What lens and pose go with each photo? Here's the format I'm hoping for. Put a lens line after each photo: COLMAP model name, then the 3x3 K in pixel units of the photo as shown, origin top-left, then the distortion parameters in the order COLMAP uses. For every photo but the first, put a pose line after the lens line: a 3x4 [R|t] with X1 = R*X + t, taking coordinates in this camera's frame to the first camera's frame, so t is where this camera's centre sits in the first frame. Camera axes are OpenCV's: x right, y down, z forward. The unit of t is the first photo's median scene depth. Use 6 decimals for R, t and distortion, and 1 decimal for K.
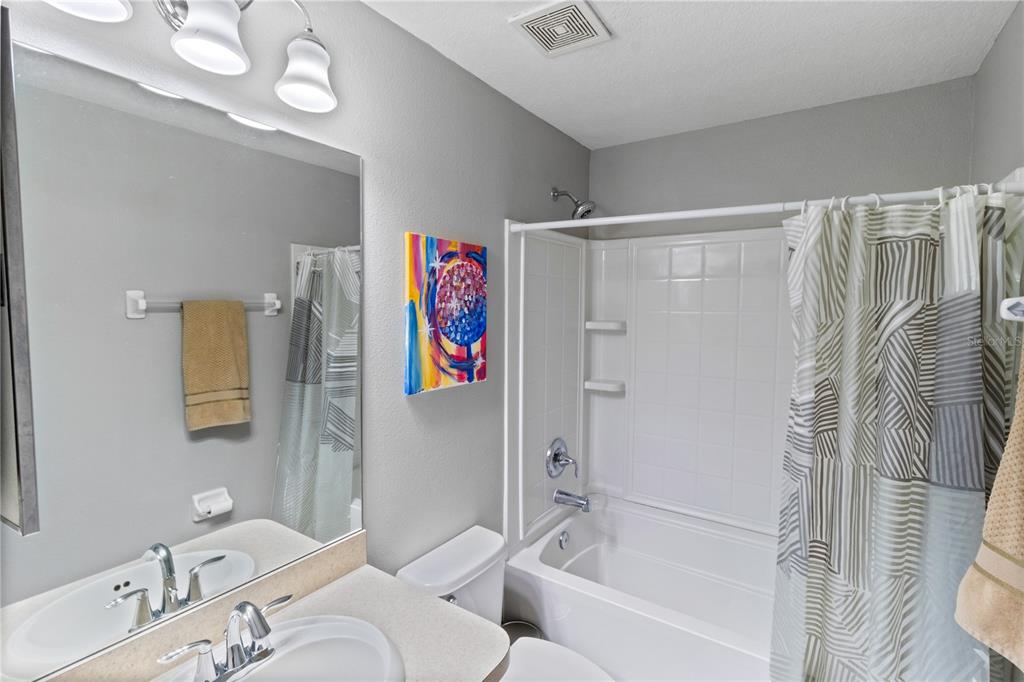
lens RADIAL K [[472.6, 0, 520.1], [0, 472.6, 341.0], [0, 0, 1]] dist [0.001902, 0.000671]
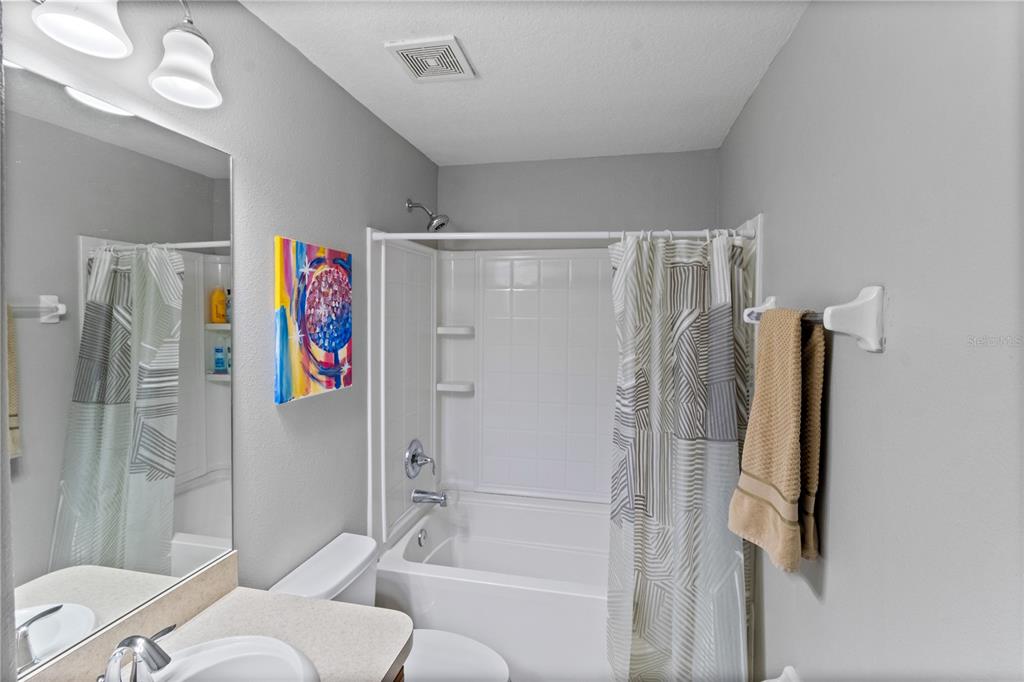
lens RADIAL K [[472.6, 0, 520.1], [0, 472.6, 341.0], [0, 0, 1]] dist [0.001902, 0.000671]
pose [[0.928850, -0.019403, 0.369948, -0.131857], [0.024190, 0.999673, -0.008304, 0.005380], [-0.369666, 0.016662, 0.929015, -0.081305]]
